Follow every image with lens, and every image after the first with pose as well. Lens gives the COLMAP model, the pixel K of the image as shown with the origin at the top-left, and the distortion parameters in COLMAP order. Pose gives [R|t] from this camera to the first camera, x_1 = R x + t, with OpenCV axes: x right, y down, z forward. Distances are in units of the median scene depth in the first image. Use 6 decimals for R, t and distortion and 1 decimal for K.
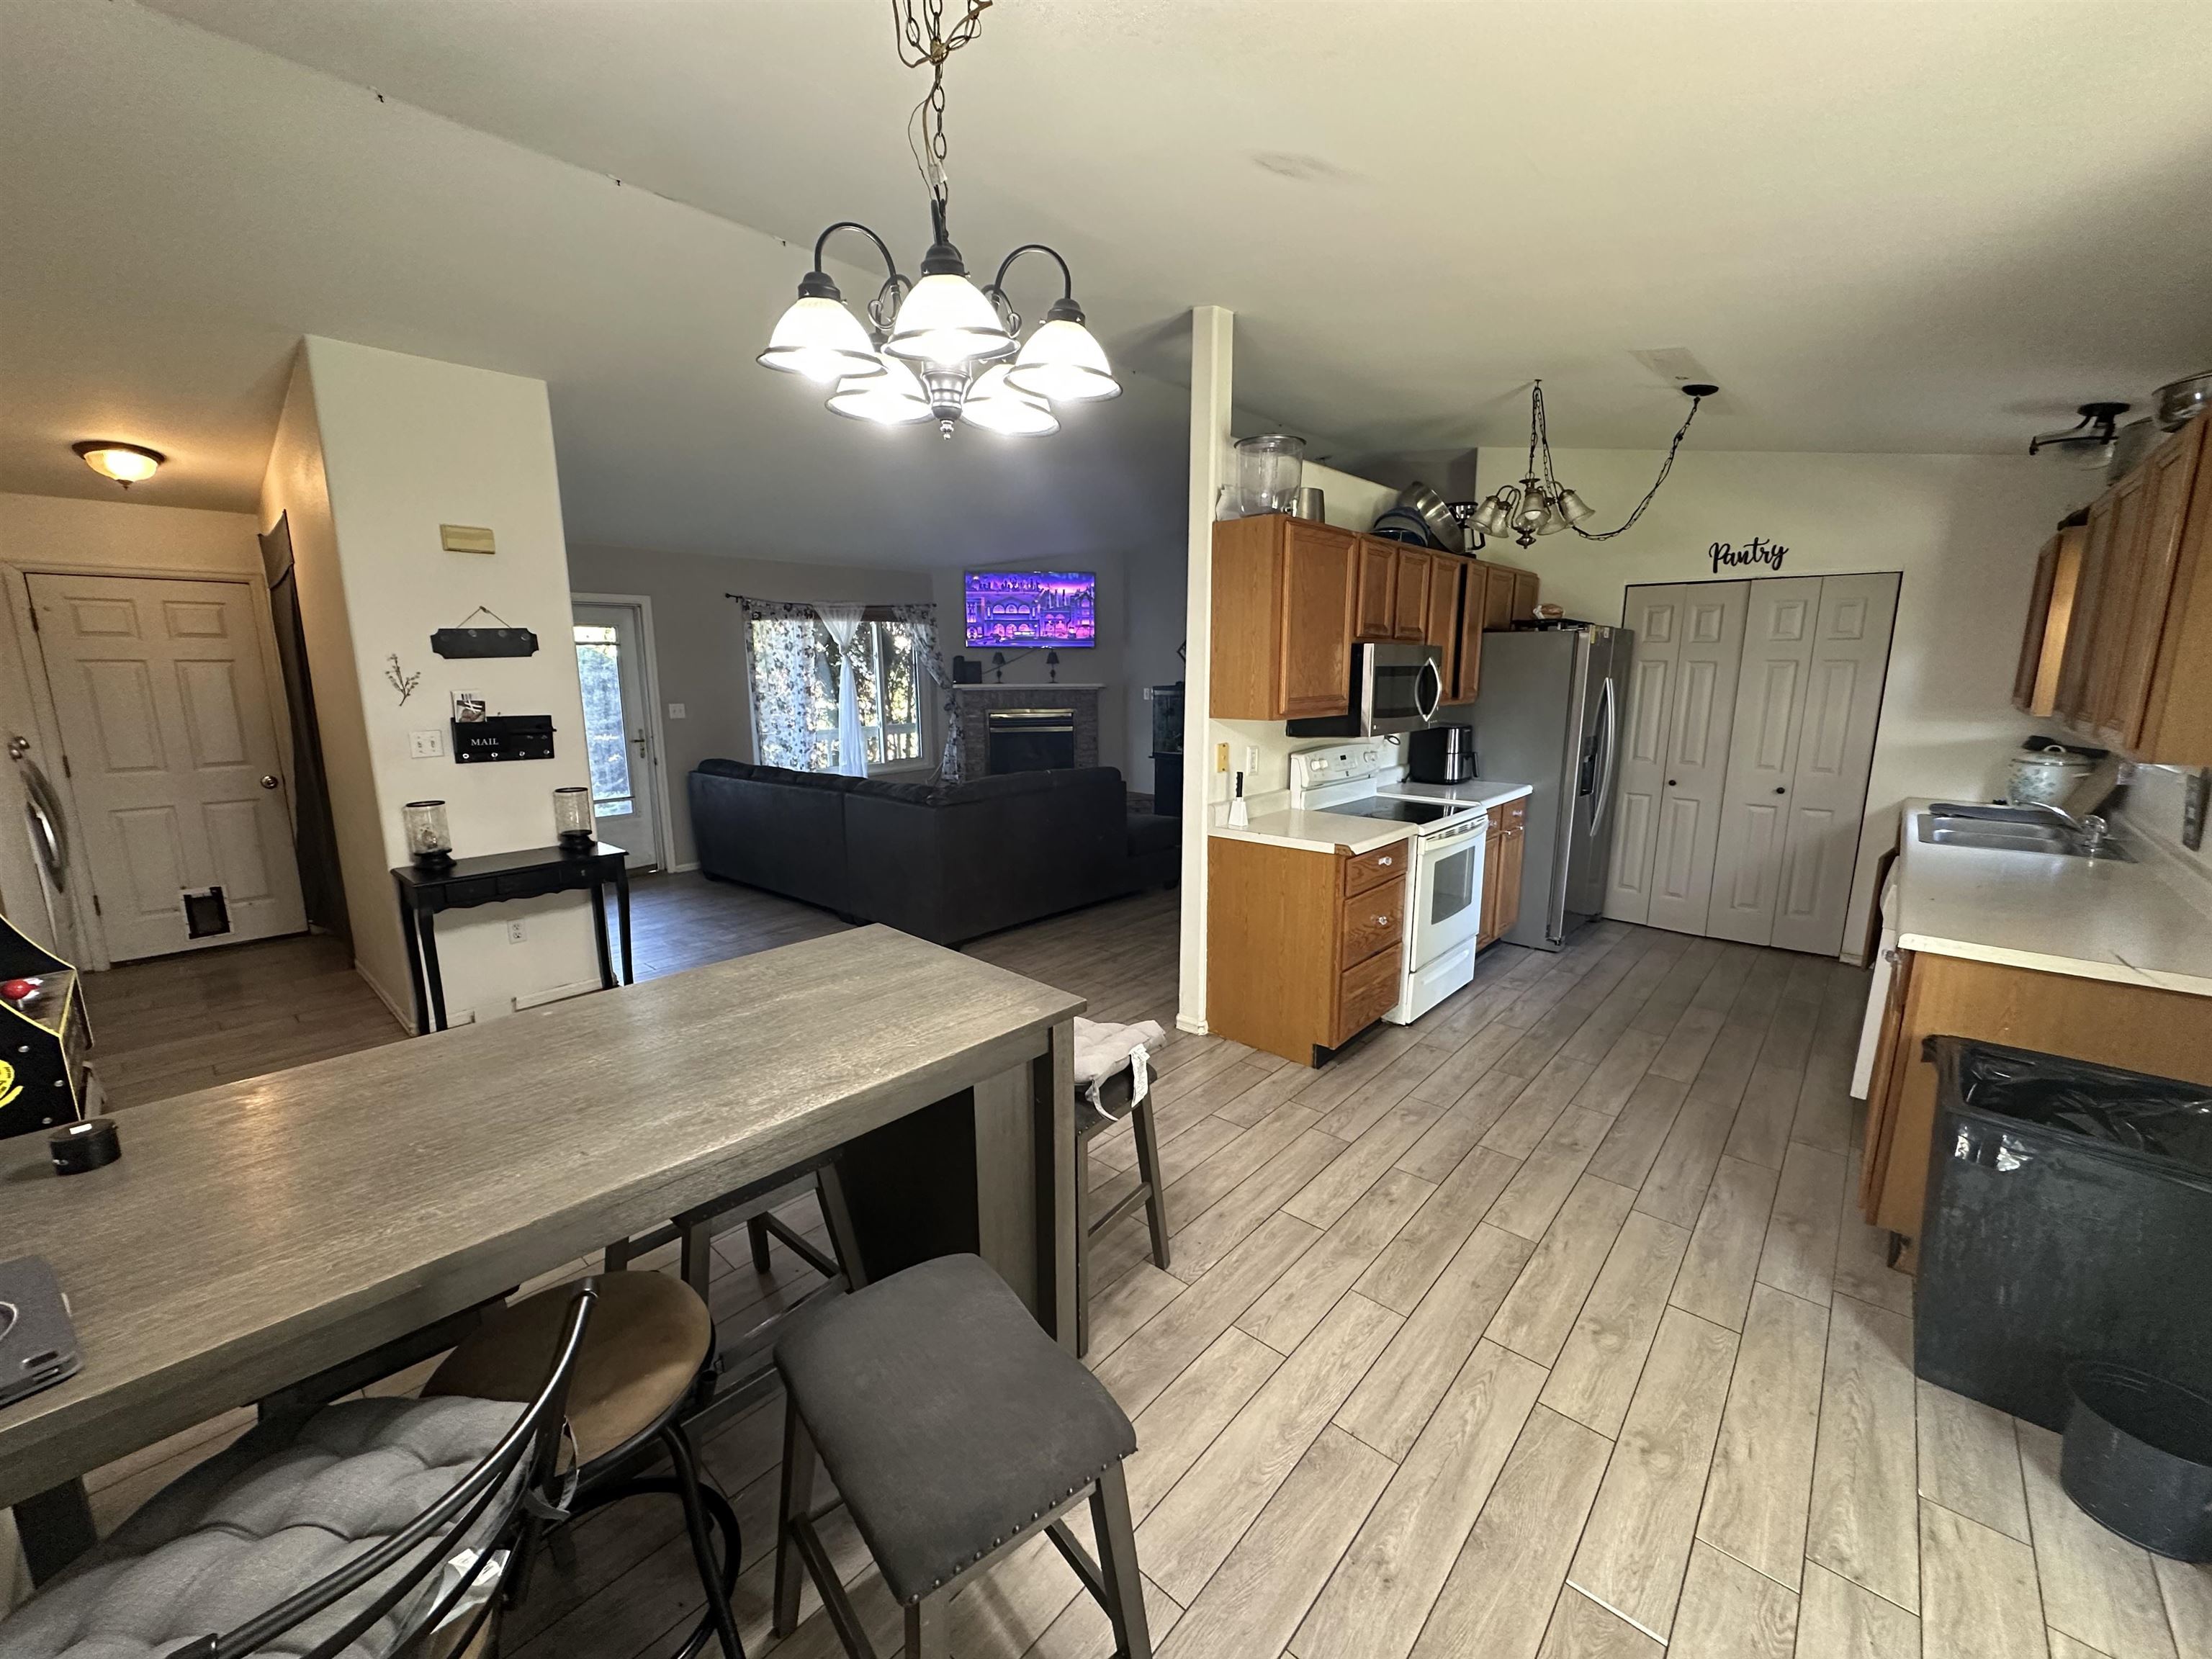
lens RADIAL K [[879.8, 0, 1103.7], [0, 879.8, 827.8], [0, 0, 1]] dist [-0.002066, 0.000277]
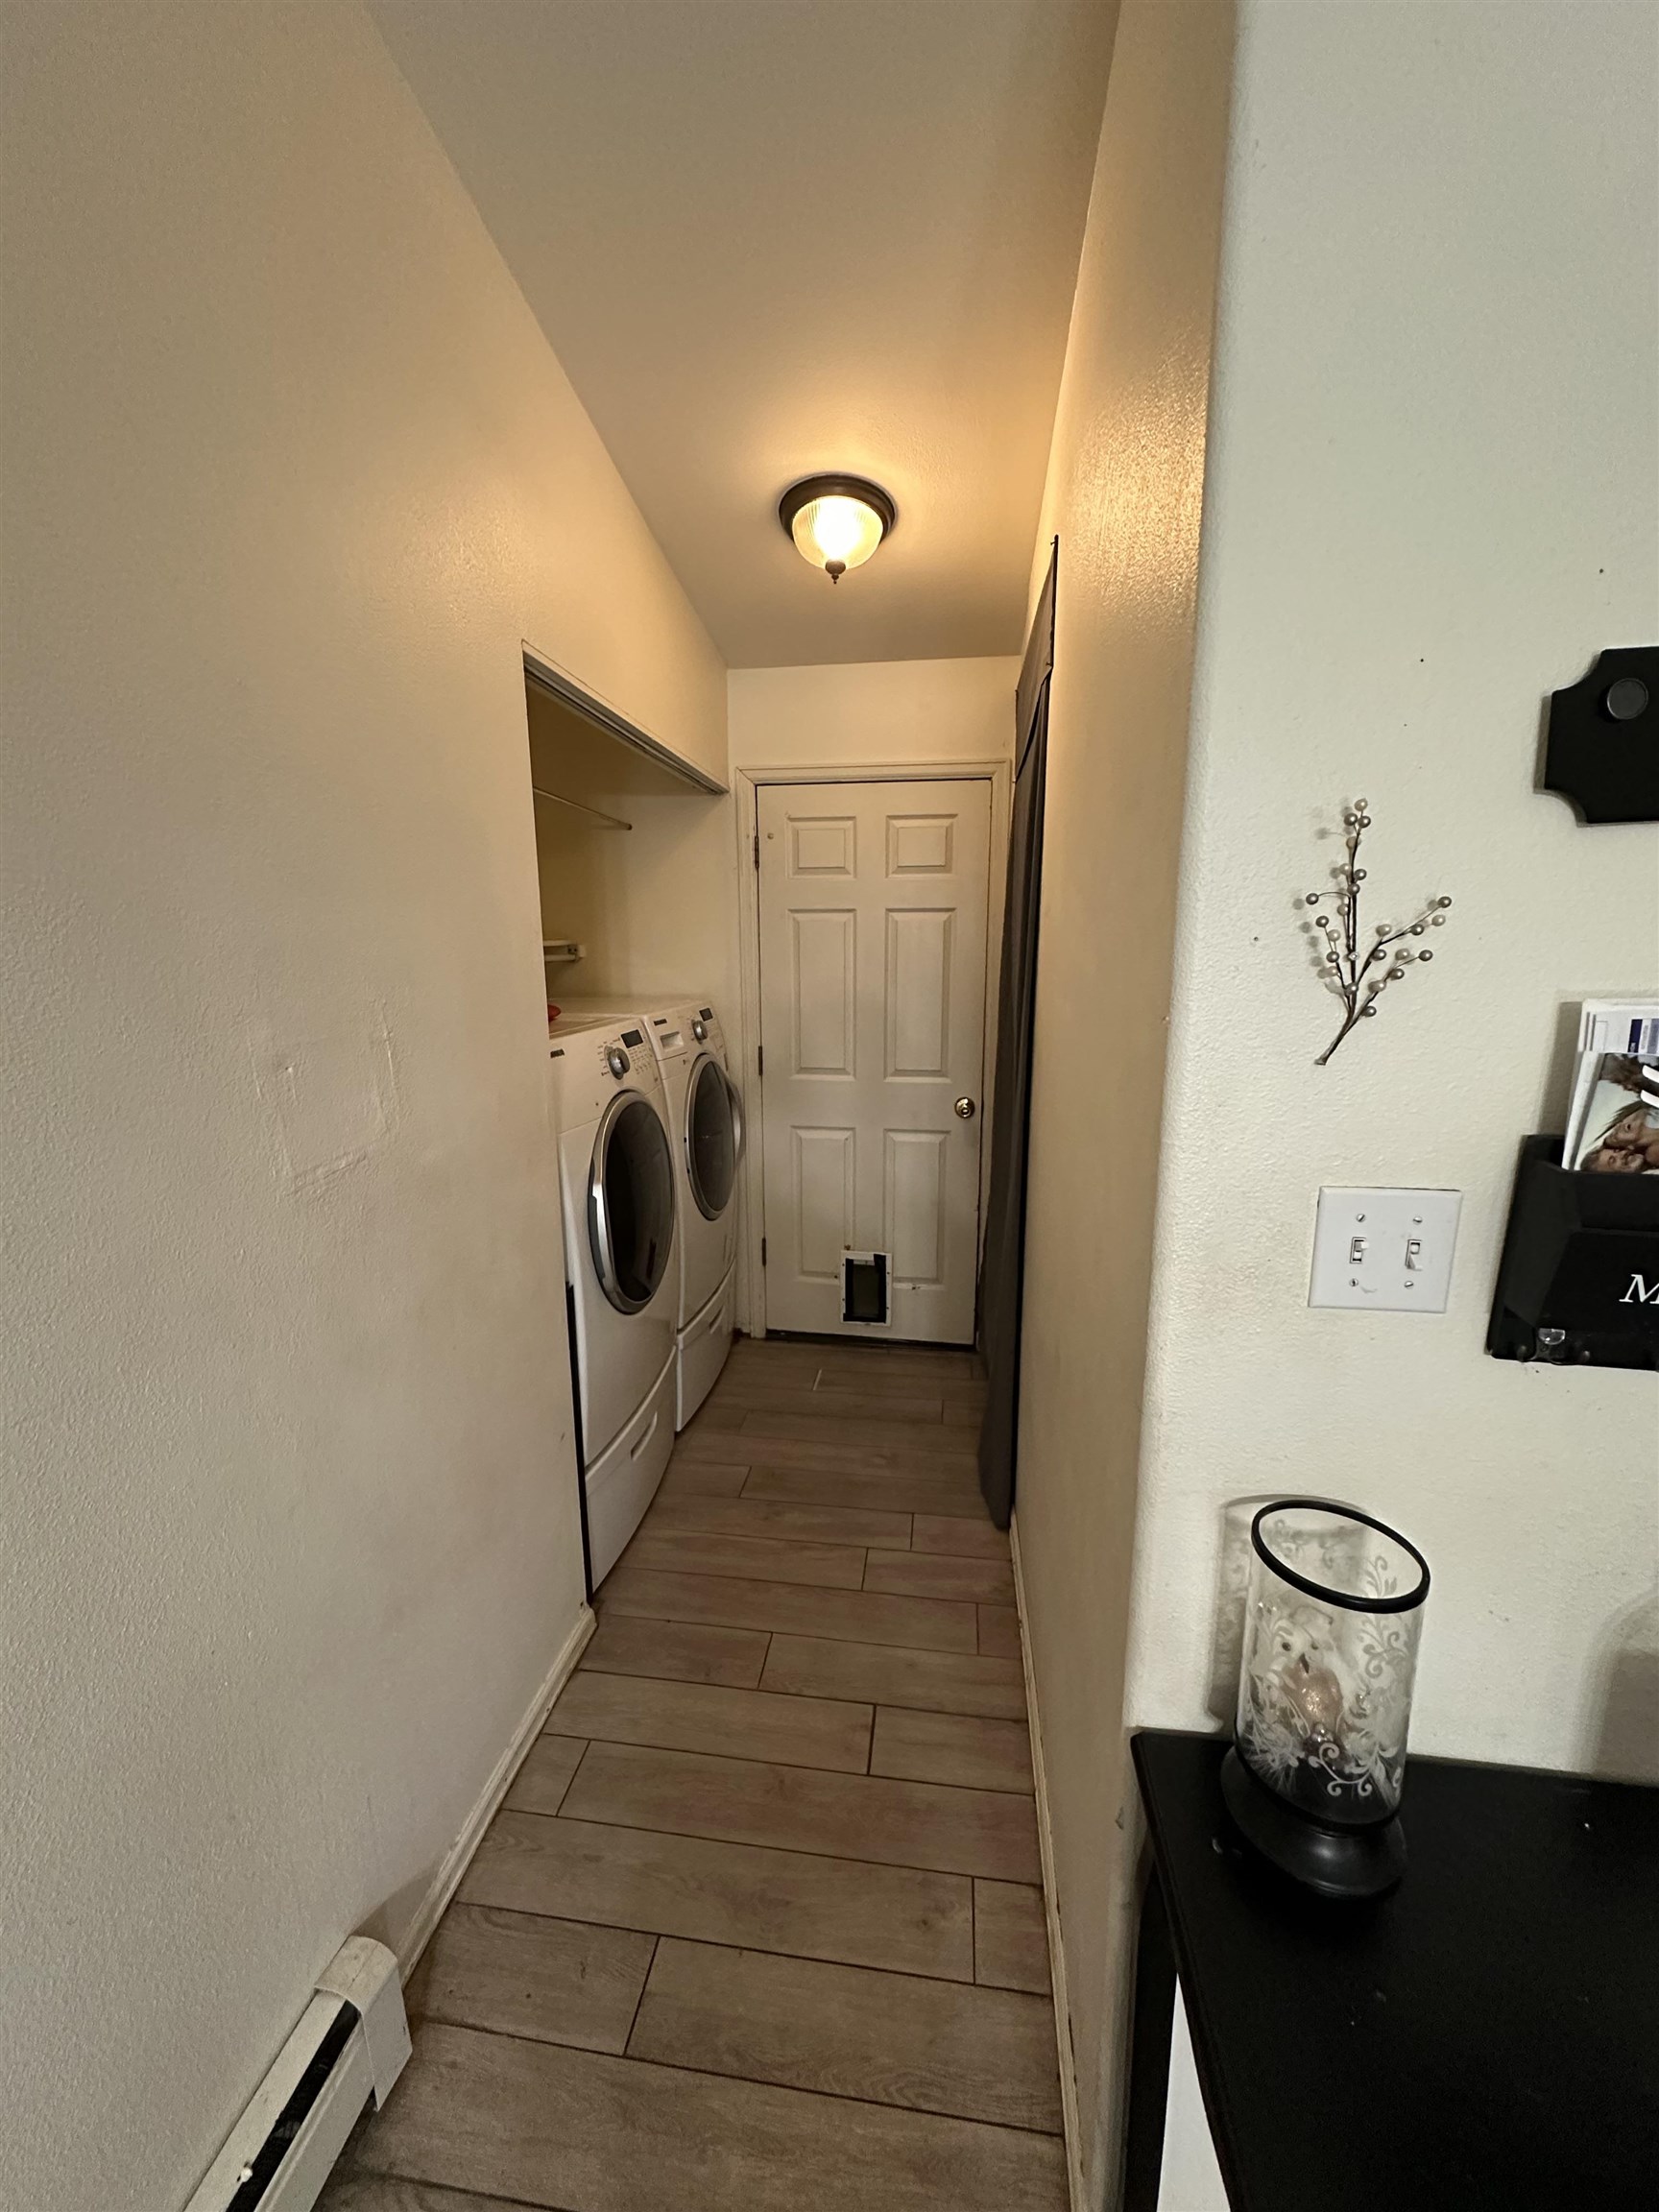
lens RADIAL K [[879.8, 0, 827.9], [0, 879.8, 1104.4], [0, 0, 1]] dist [-0.002066, 0.000277]
pose [[0.556743, 0.157717, -0.815575, -0.527882], [-0.152366, 0.984542, 0.086382, -0.098174], [0.816592, 0.076174, 0.572167, 0.599161]]
